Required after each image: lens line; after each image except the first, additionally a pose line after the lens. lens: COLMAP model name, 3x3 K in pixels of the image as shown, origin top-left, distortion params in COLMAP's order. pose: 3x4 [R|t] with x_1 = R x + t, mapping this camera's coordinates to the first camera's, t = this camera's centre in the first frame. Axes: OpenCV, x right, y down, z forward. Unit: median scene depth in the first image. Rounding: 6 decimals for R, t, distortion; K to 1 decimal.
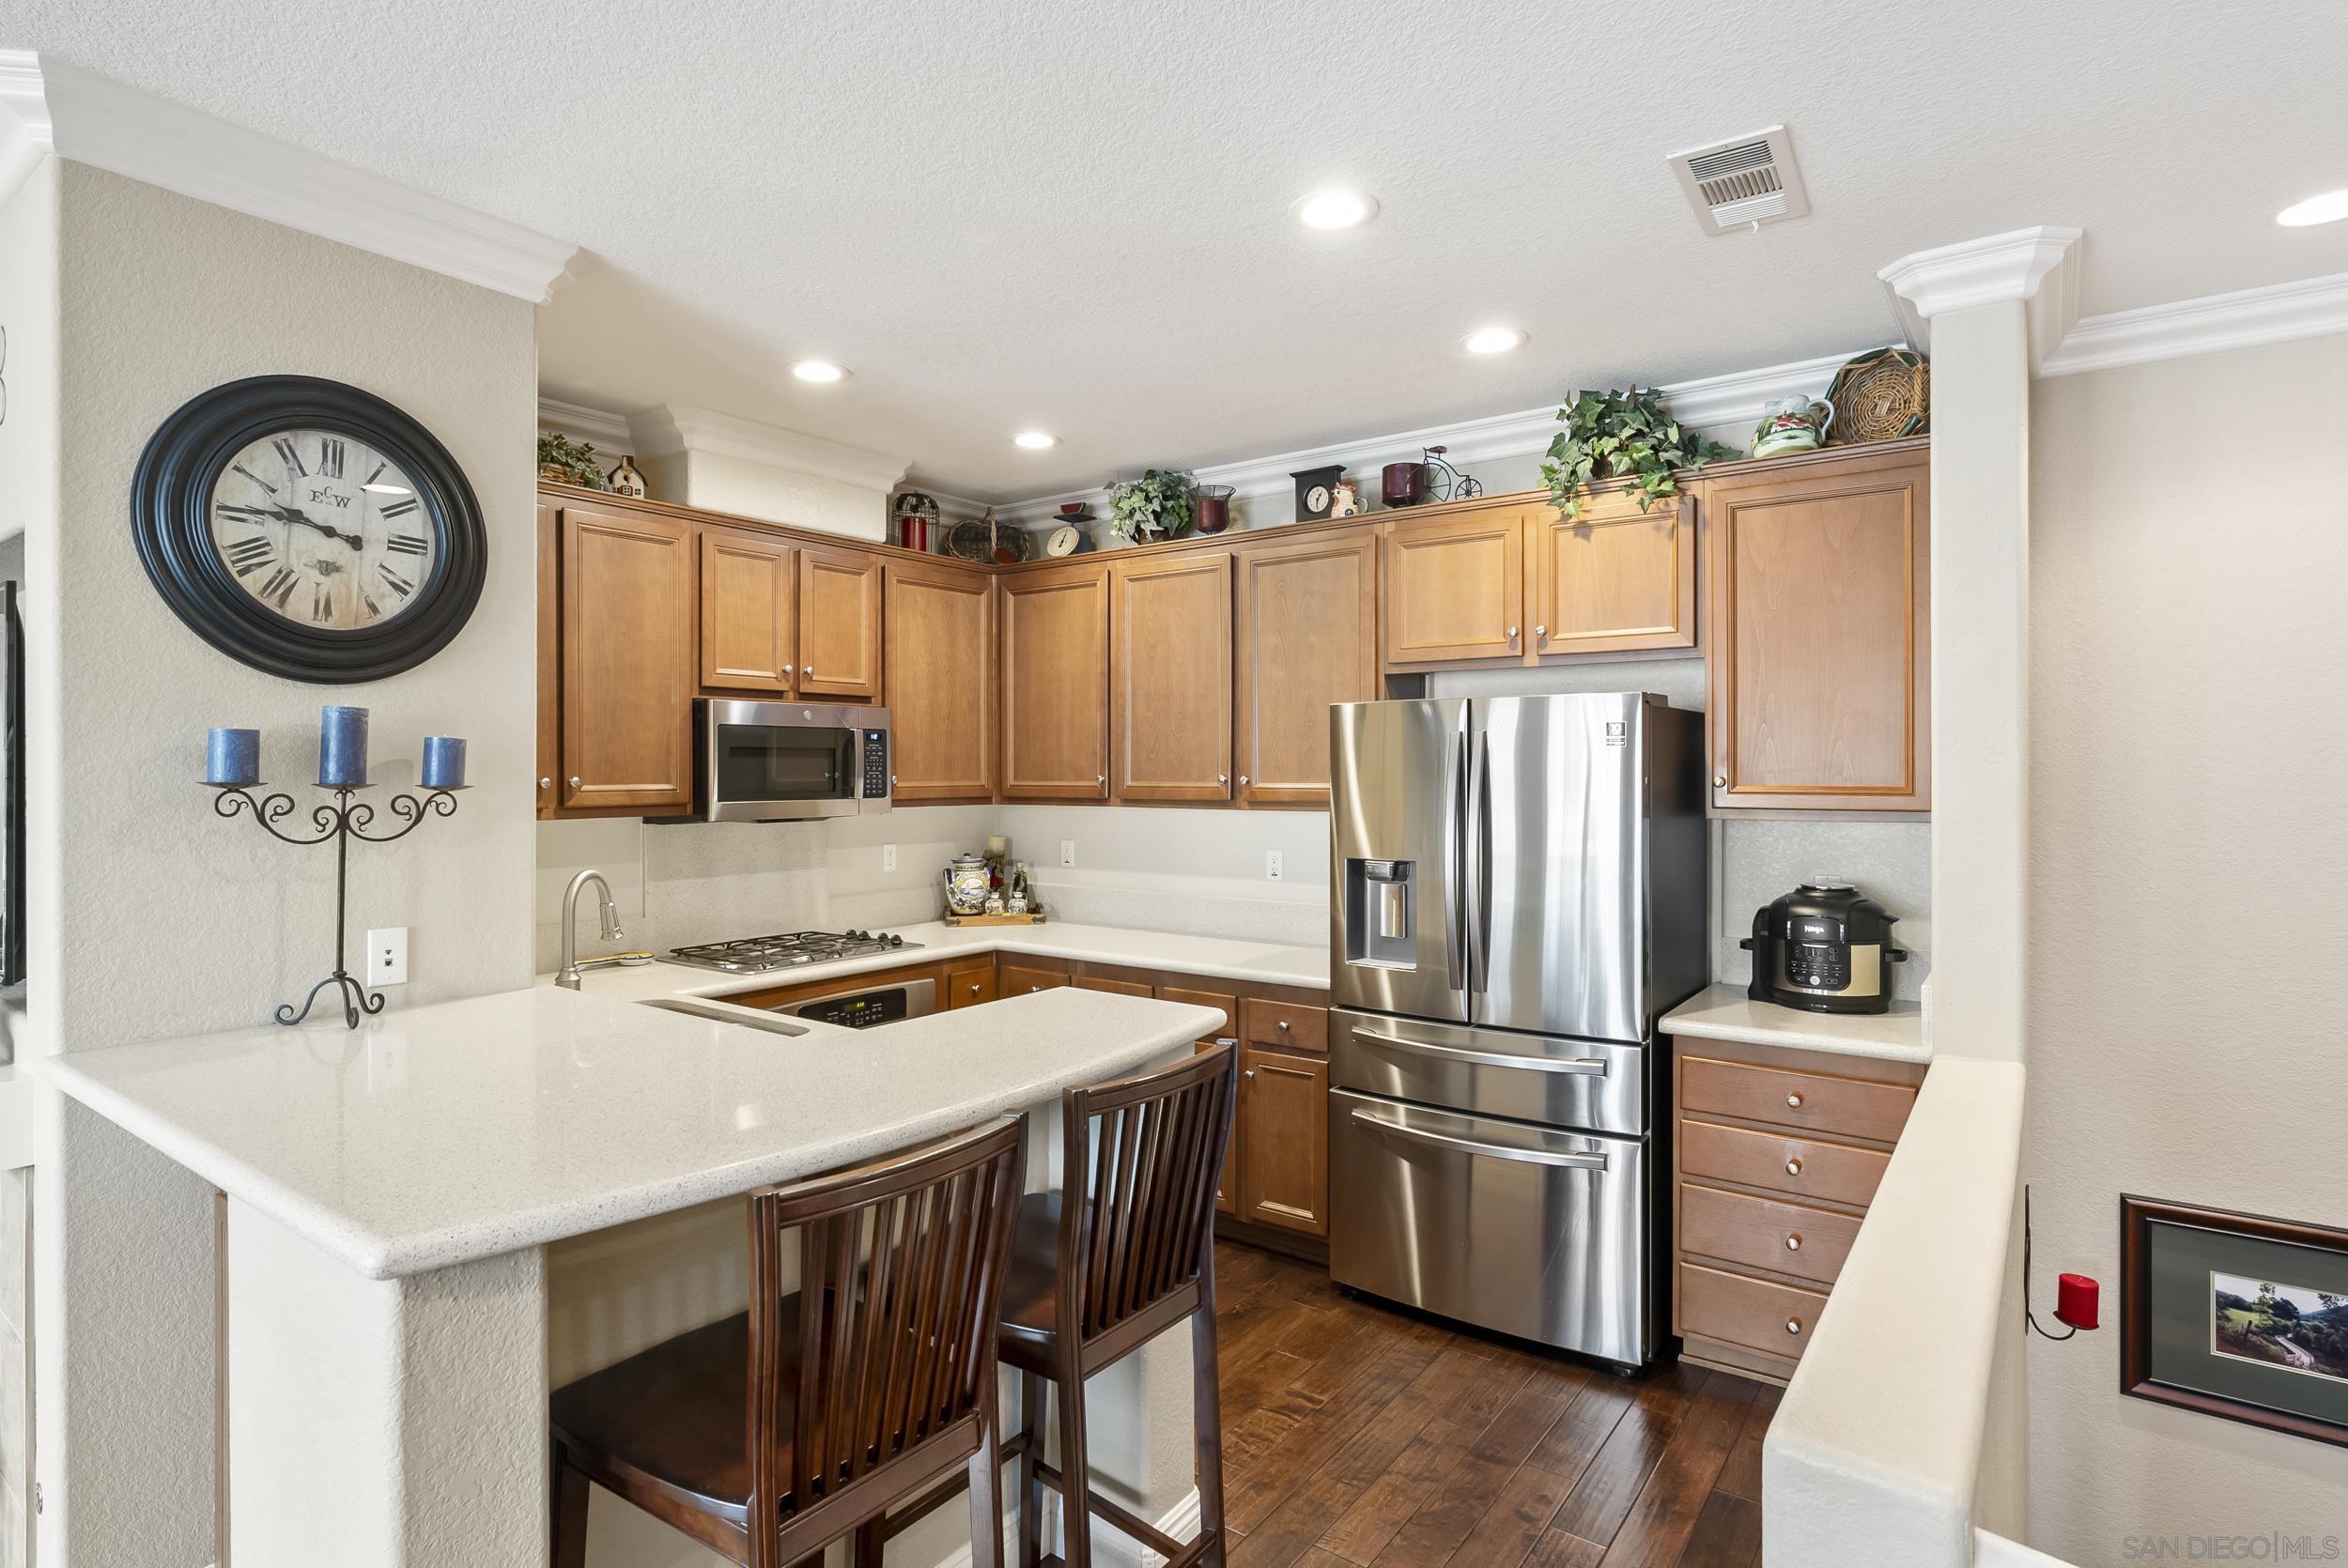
lens RADIAL K [[1204.1, 0, 1169.2], [0, 1204.1, 770.6], [0, 0, 1]] dist [-0.005819, -0.000150]
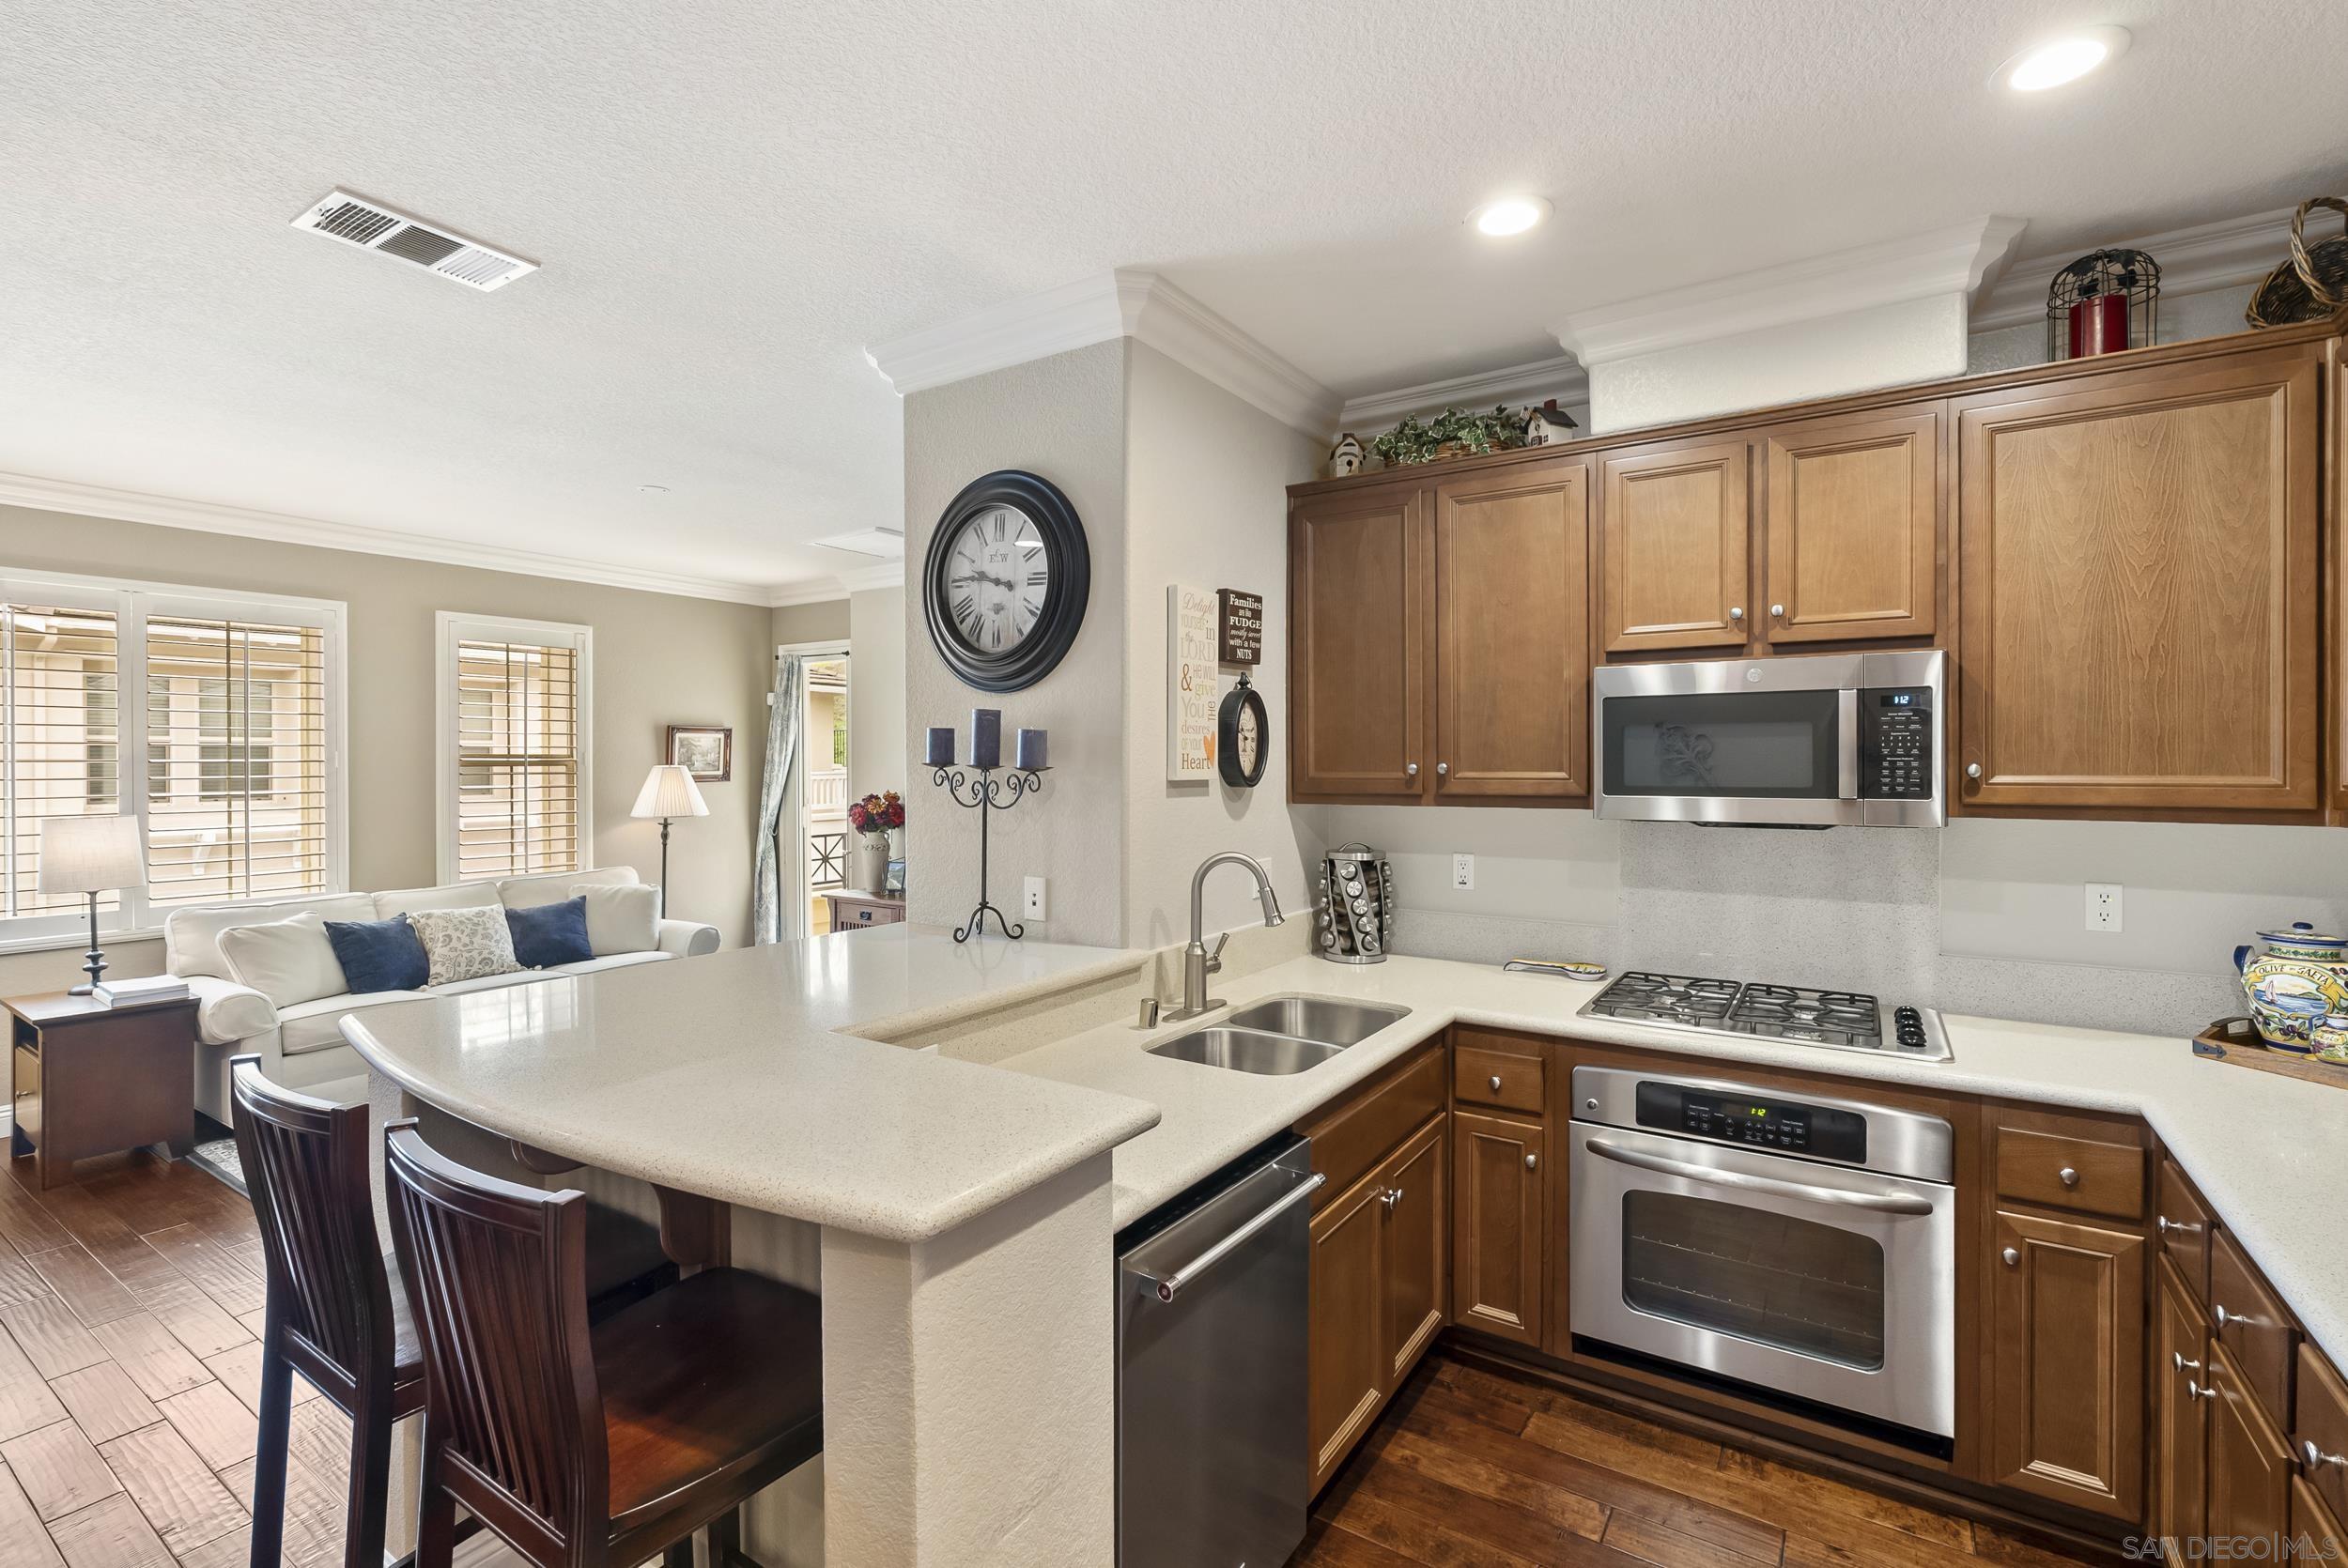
lens RADIAL K [[1059.4, 0, 1174.8], [0, 1059.4, 766.5], [0, 0, 1]] dist [-0.004975, 0.000467]
pose [[0.053847, 0.006556, -0.998528, 0.368867], [-0.000534, 0.999978, 0.006536, 0.003190], [0.998549, 0.000181, 0.053849, 0.799612]]
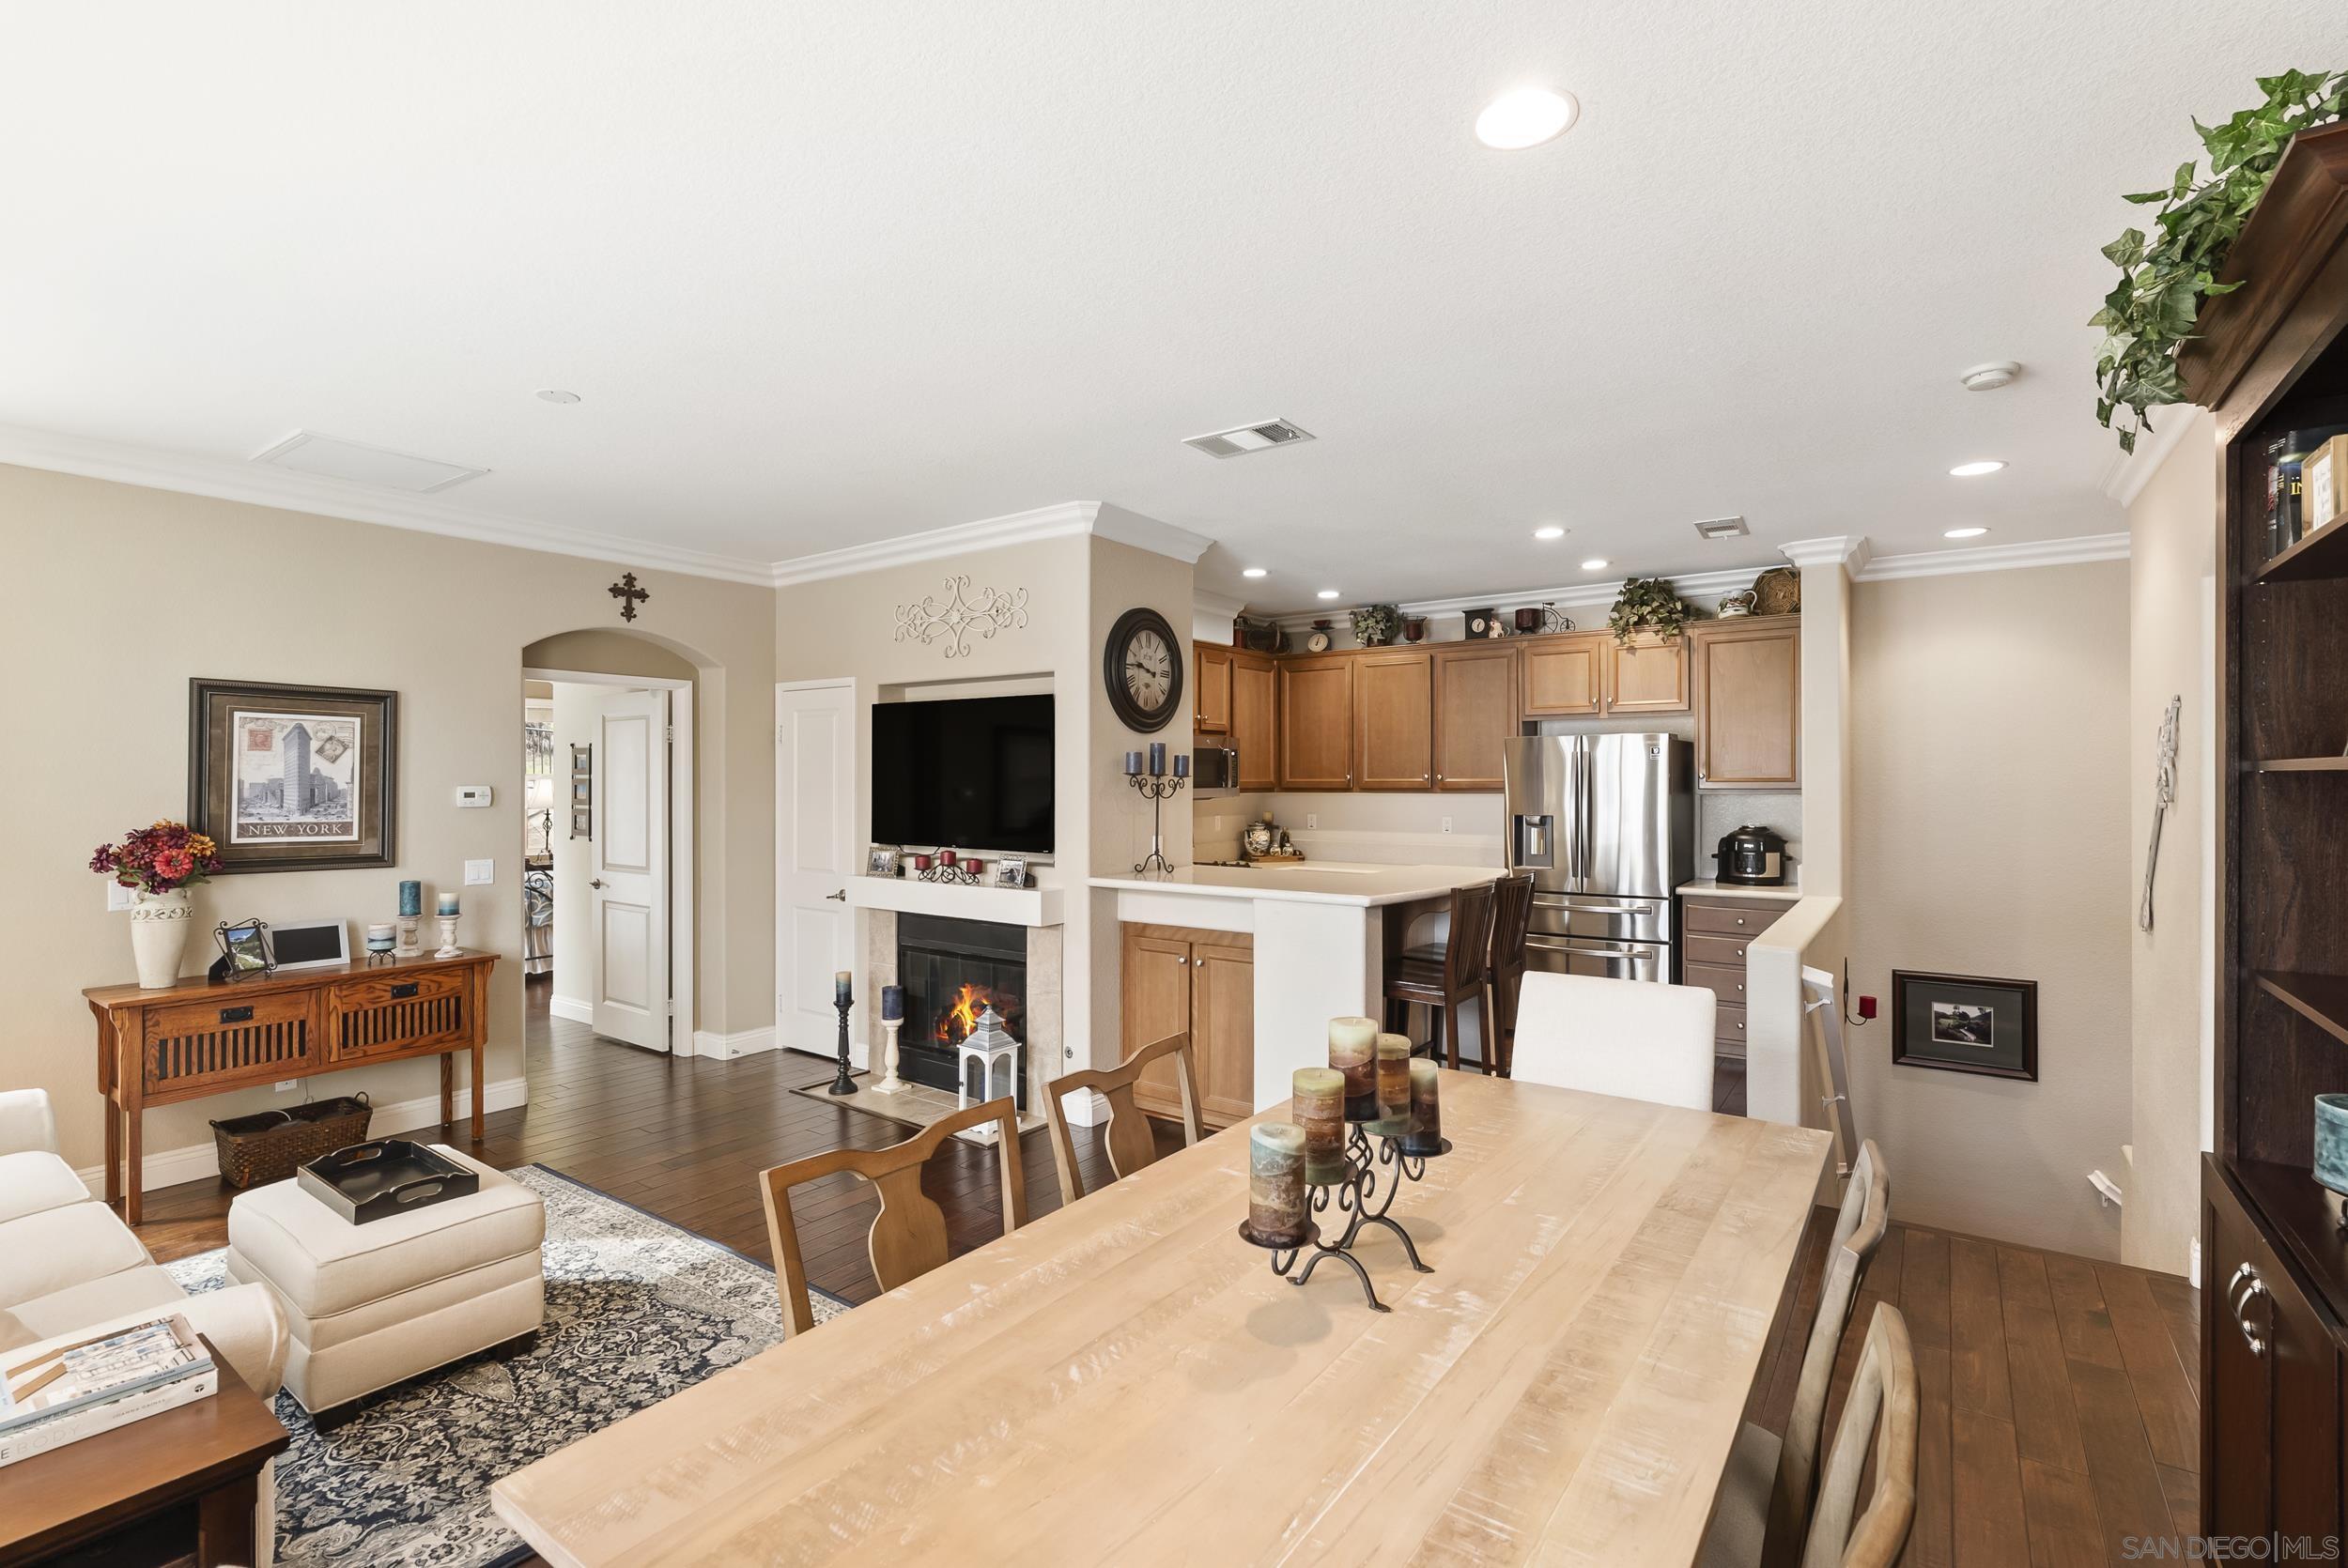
lens RADIAL K [[1063.7, 0, 1174.3], [0, 1063.7, 775.7], [0, 0, 1]] dist [-0.008885, 0.002038]
pose [[0.999914, -0.000425, 0.013104, -0.474231], [0.000483, 0.999990, -0.004455, 0.016197], [-0.013102, 0.004461, 0.999904, -0.812829]]
